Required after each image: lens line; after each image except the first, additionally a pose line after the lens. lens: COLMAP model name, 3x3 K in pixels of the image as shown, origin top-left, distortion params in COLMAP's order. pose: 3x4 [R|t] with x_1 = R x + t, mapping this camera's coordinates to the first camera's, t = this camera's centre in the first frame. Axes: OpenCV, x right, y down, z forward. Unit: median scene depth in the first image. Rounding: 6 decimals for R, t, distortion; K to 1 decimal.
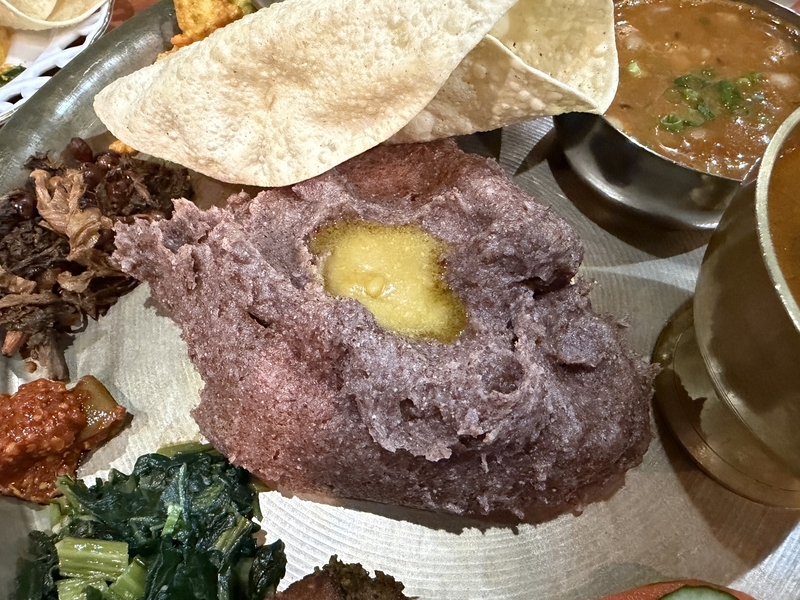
lens RADIAL K [[577.9, 0, 351.7], [0, 577.9, 301.0], [0, 0, 1]] dist [-0.006603, 0.000300]
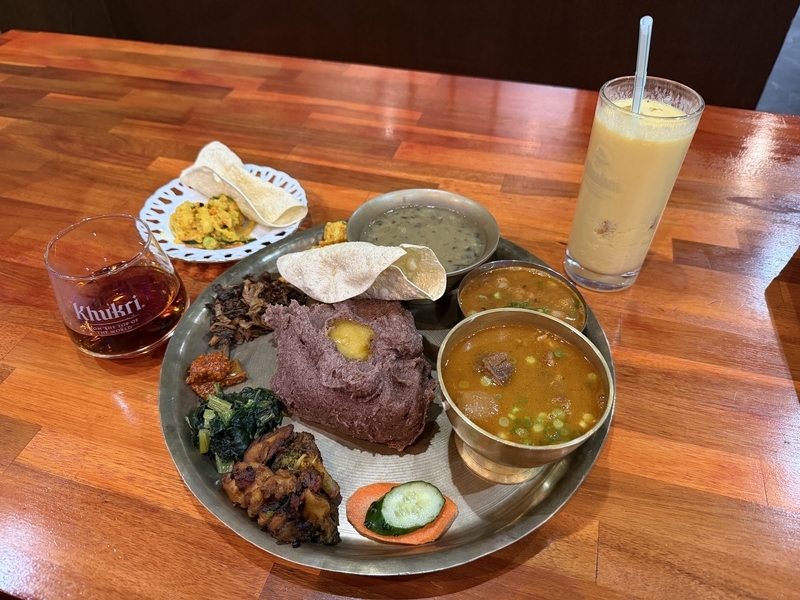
lens RADIAL K [[567.4, 0, 400.0], [0, 567.4, 300.0], [0, 0, 1]] dist [0.078576, -0.000084]
pose [[0.953013, 0.220471, -0.207747, 0.687806], [-0.274161, 0.919426, -0.281943, 0.413183], [0.128848, 0.325652, 0.936669, -1.339421]]
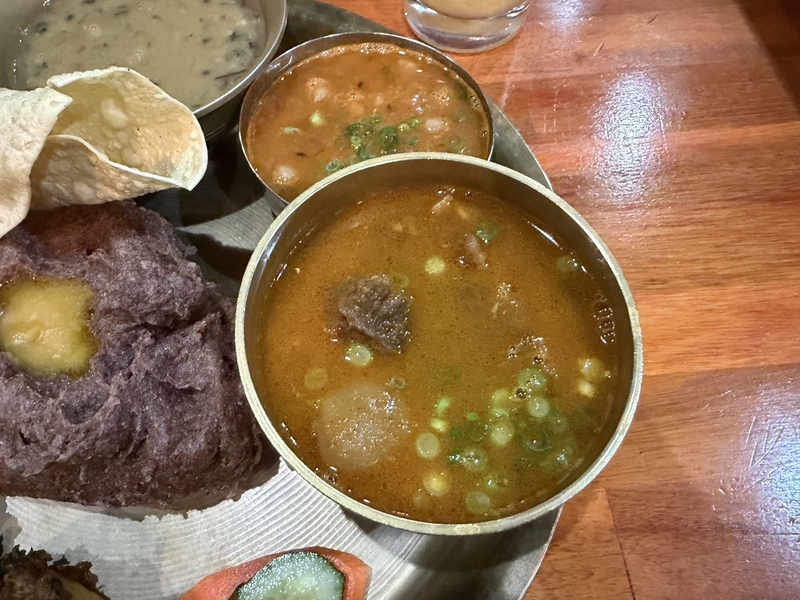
lens RADIAL K [[577.9, 0, 351.7], [0, 577.9, 301.0], [0, 0, 1]] dist [-0.006603, 0.000300]
pose [[0.998234, -0.055419, 0.021373, 0.595211], [0.054258, 0.997195, 0.051554, -0.103541], [-0.024170, -0.050304, 0.998441, -0.218372]]
